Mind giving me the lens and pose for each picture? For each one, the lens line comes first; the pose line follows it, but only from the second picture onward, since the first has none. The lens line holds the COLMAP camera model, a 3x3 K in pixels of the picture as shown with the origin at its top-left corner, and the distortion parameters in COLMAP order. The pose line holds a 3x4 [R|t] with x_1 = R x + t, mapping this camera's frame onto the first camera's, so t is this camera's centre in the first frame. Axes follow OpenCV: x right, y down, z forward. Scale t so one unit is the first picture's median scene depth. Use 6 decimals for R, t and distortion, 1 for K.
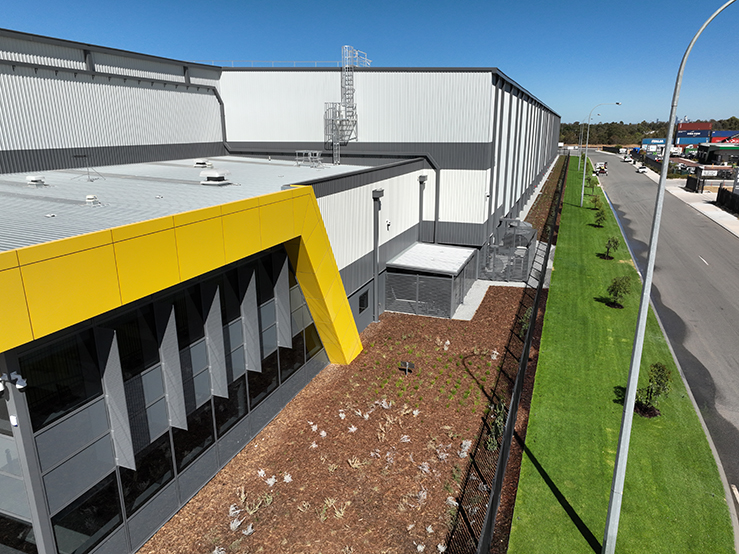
lens RADIAL K [[517.3, 0, 369.5], [0, 517.3, 277.0], [0, 0, 1]] dist [0.005436, 0.006449]
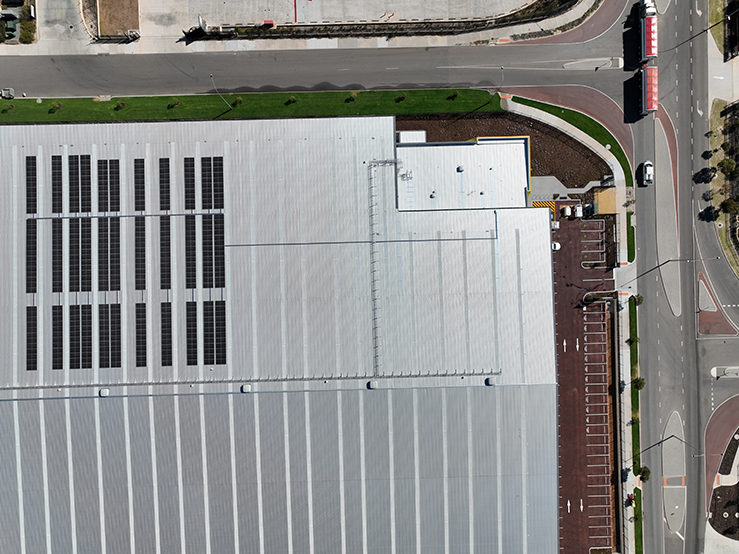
lens RADIAL K [[517.3, 0, 369.5], [0, 517.3, 277.0], [0, 0, 1]] dist [0.005436, 0.006449]
pose [[-0.382222, -0.923968, -0.013765, -0.584925], [0.252769, -0.118869, 0.960197, -3.547407], [-0.888827, 0.363529, 0.278985, 0.547913]]
